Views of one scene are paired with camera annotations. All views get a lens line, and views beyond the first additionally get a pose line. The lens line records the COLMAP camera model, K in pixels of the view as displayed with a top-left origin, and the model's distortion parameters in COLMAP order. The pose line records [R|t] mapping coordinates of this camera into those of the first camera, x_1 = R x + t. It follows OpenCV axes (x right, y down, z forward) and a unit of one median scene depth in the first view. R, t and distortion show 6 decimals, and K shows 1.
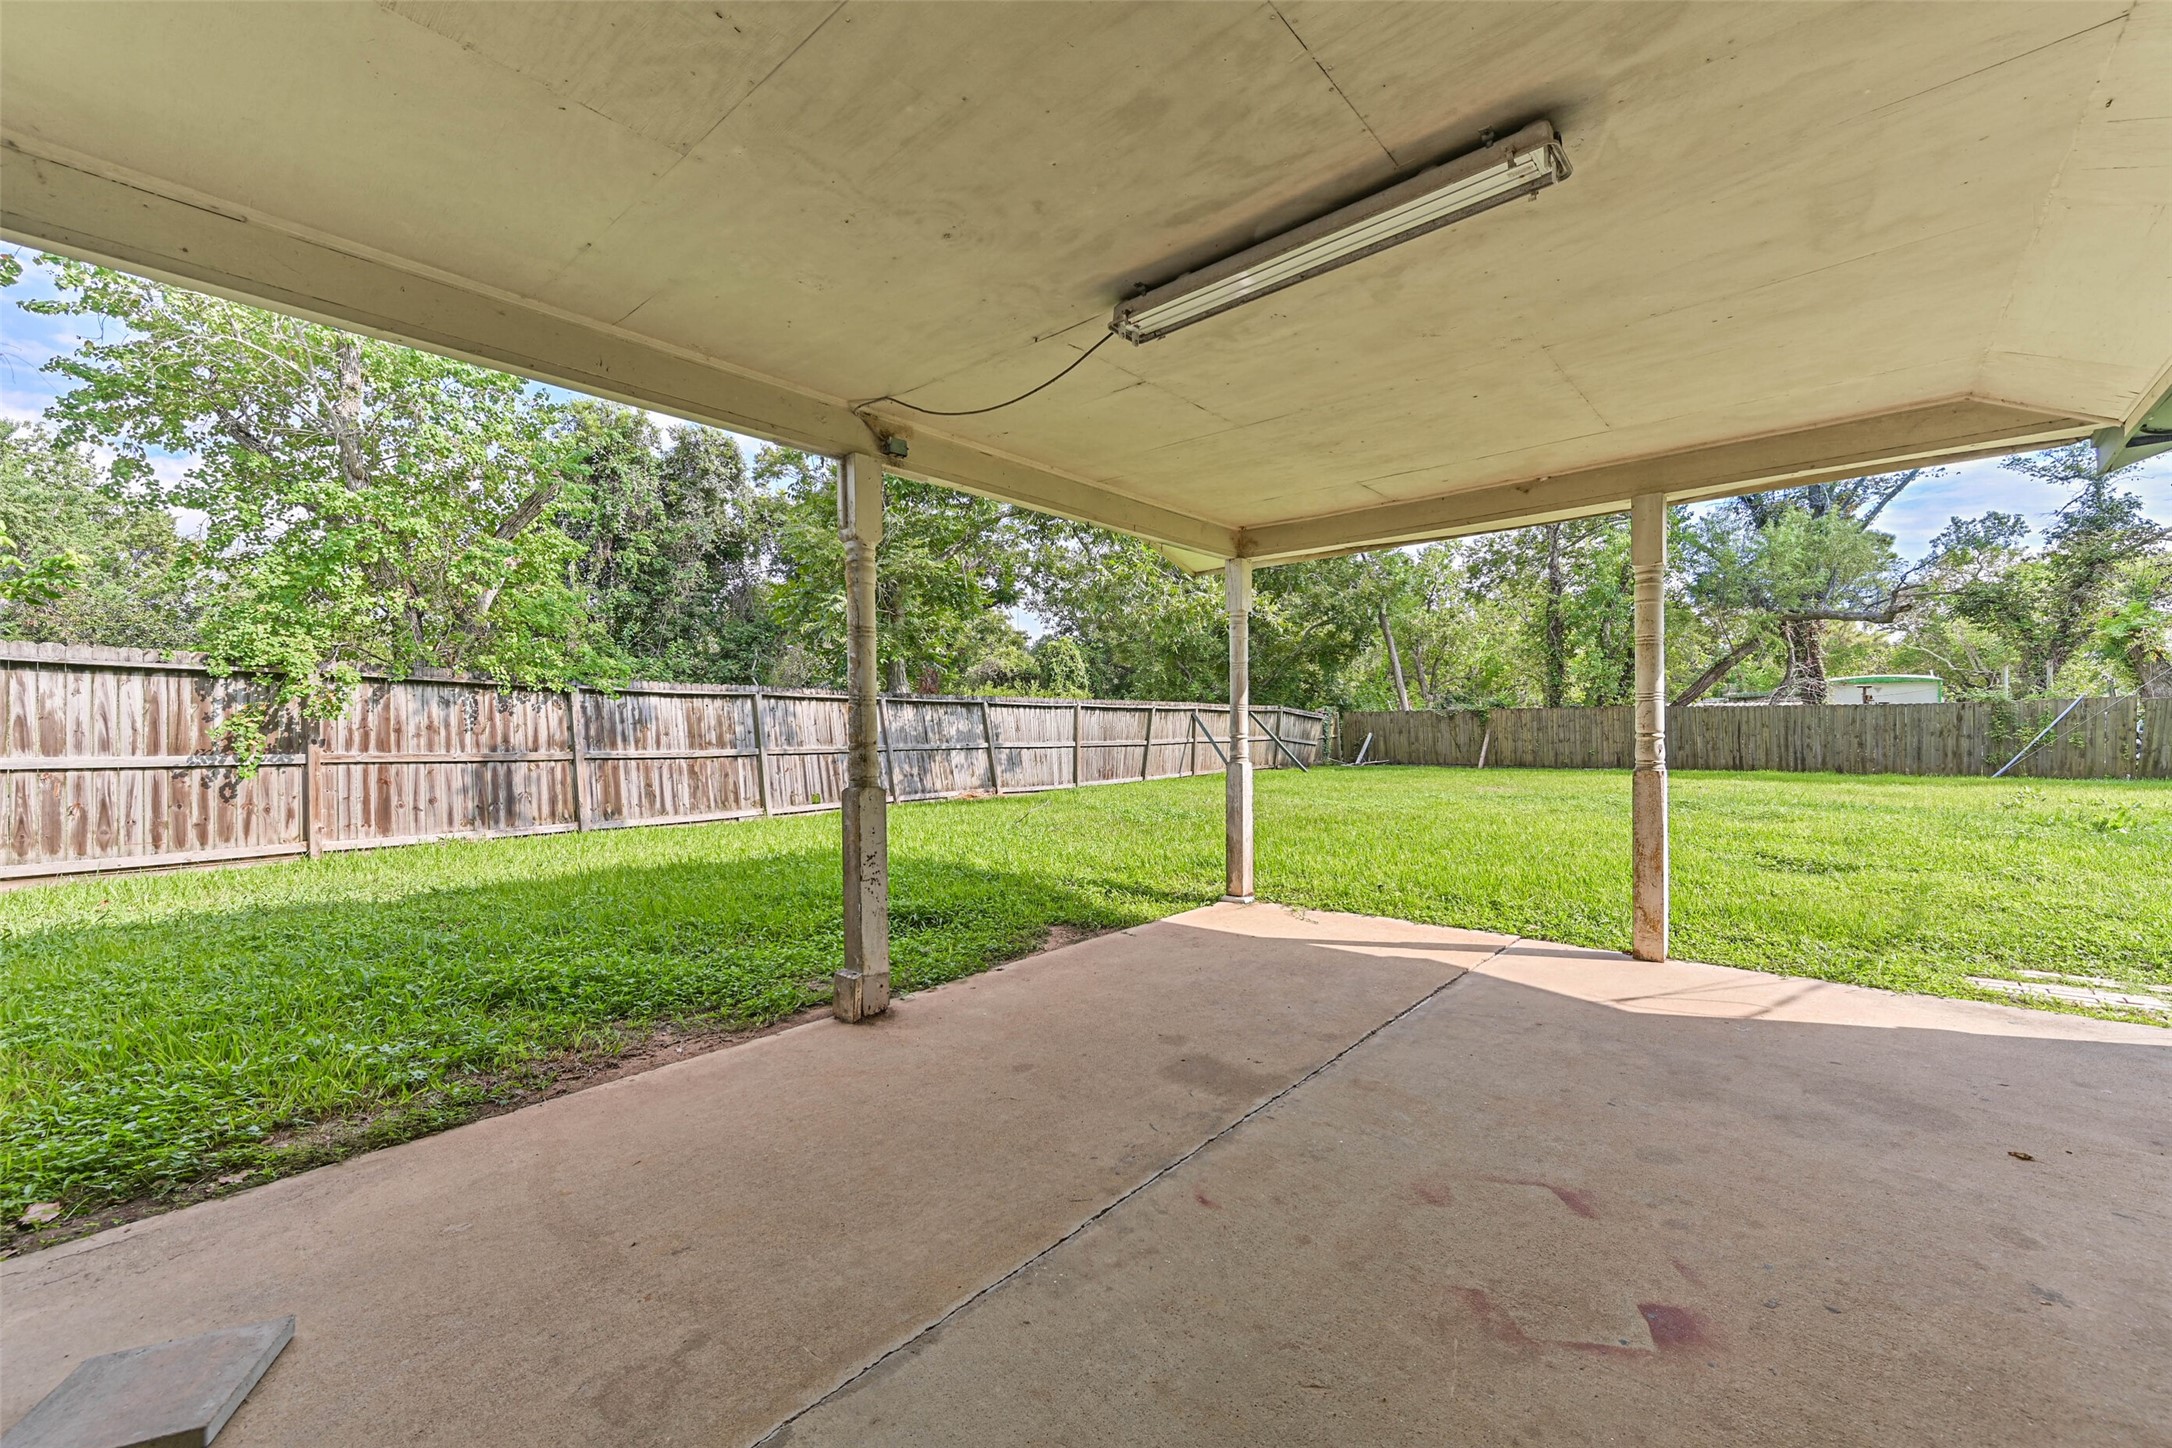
lens RADIAL K [[857.8, 0, 1089.9], [0, 857.8, 730.2], [0, 0, 1]] dist [0.018709, -0.000183]
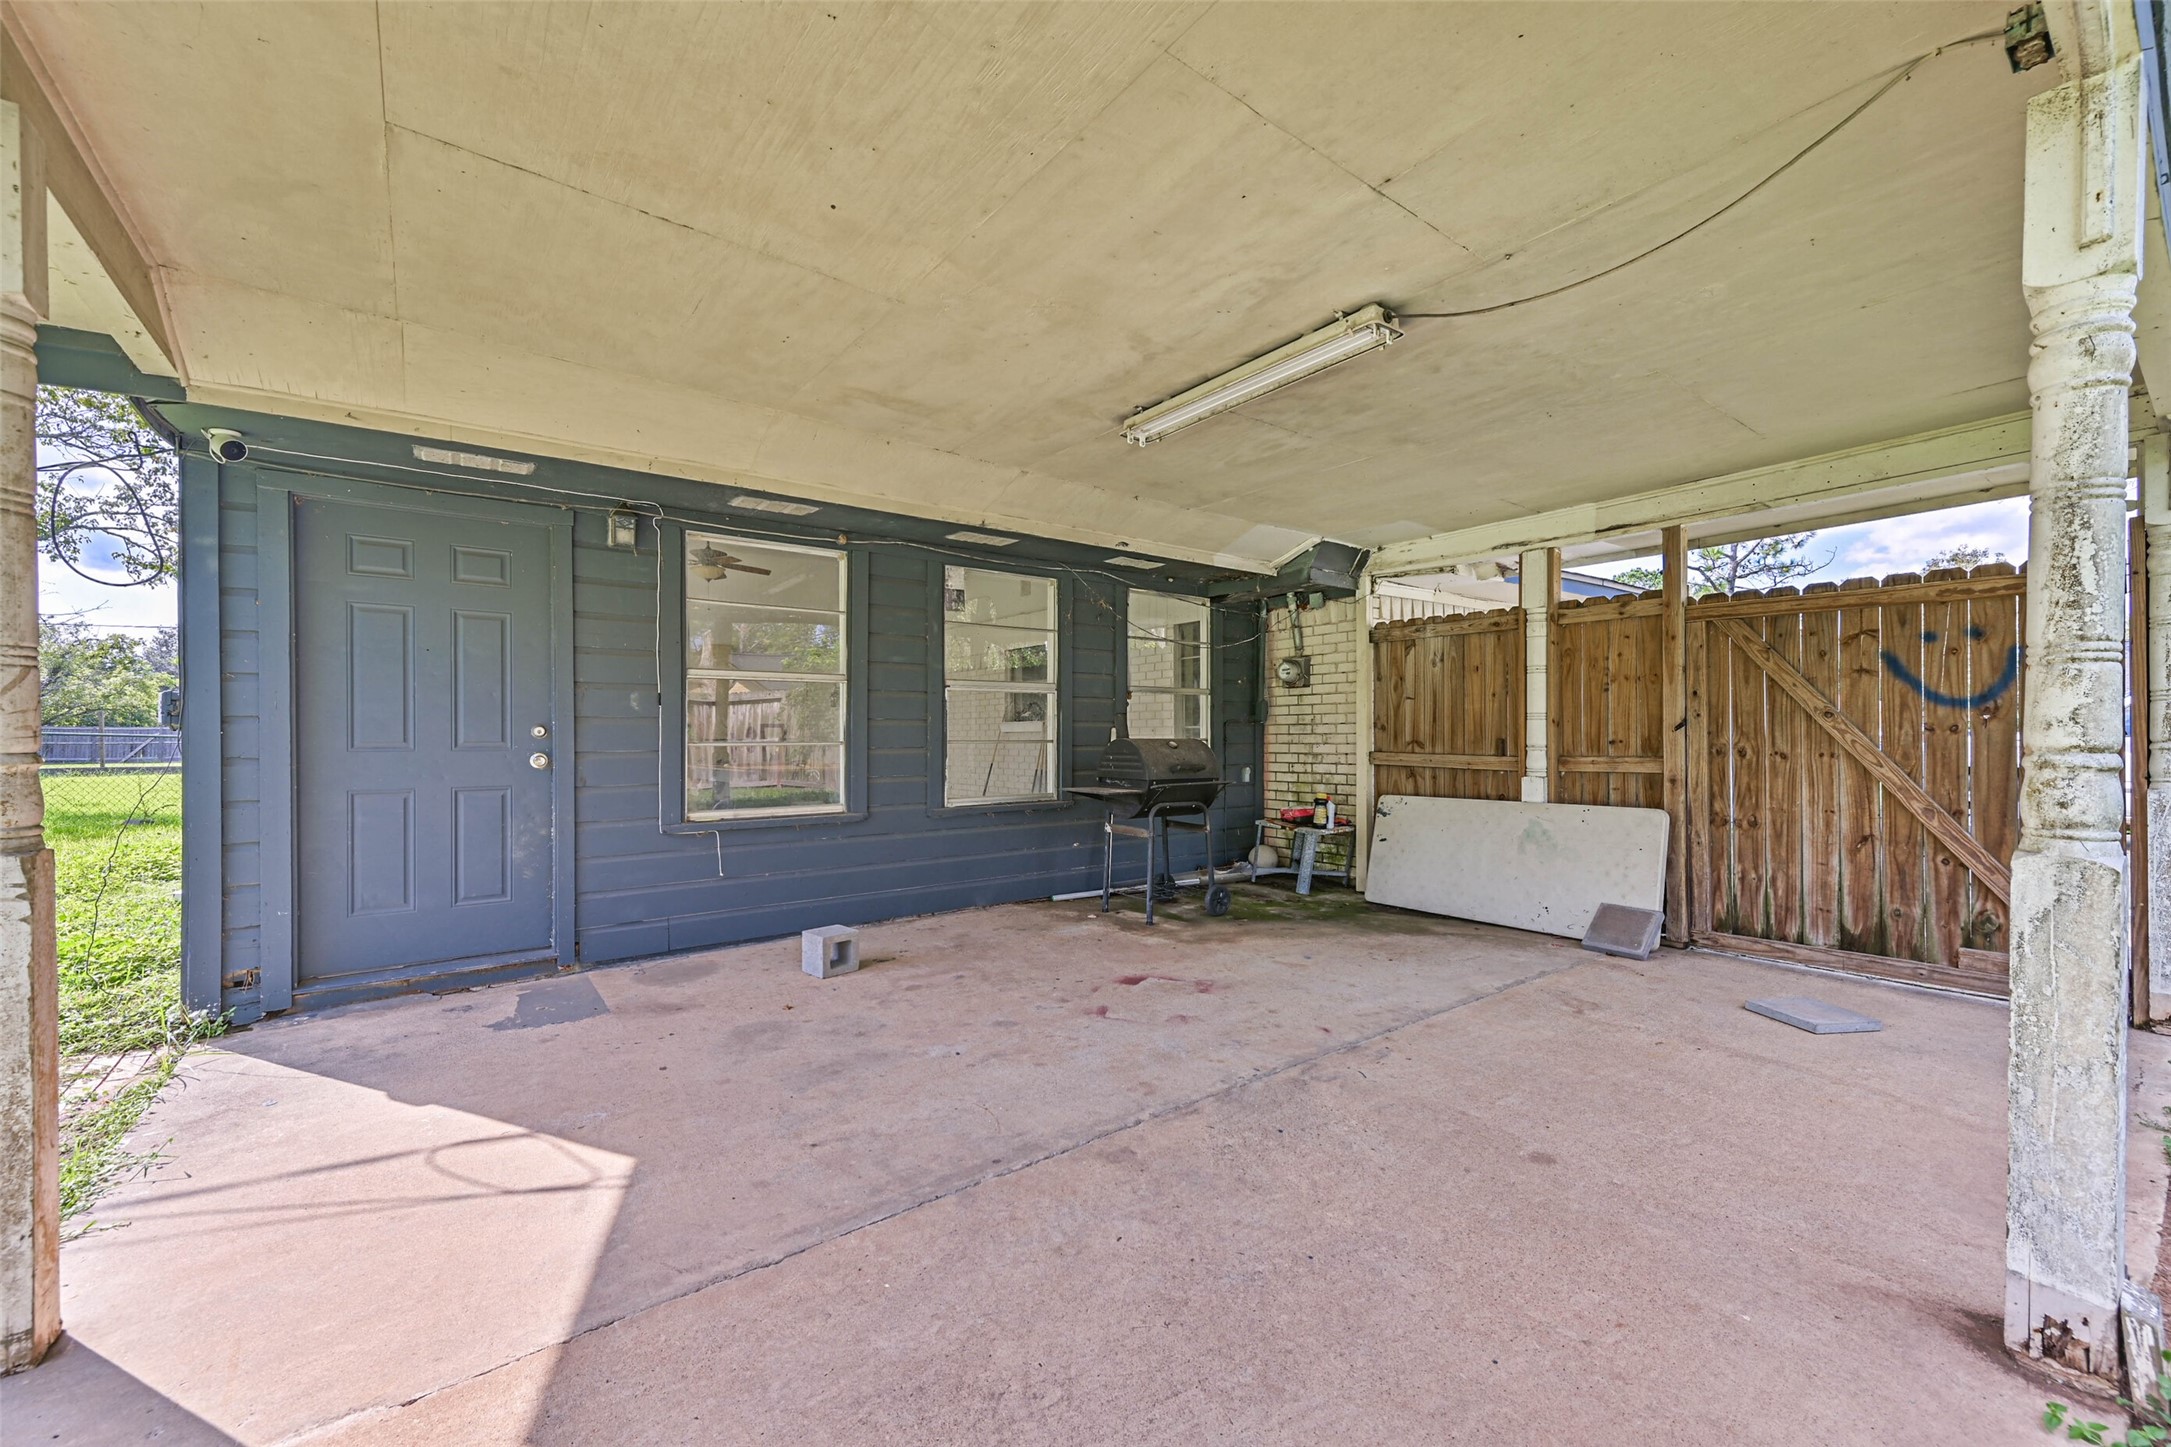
lens RADIAL K [[871.0, 0, 1089.9], [0, 871.0, 738.9], [0, 0, 1]] dist [0.019976, 0.000005]
pose [[-0.979978, 0.009301, 0.198887, 0.207182], [0.010610, 0.999928, 0.005518, -0.000229], [-0.198821, 0.007518, -0.980007, 2.369857]]
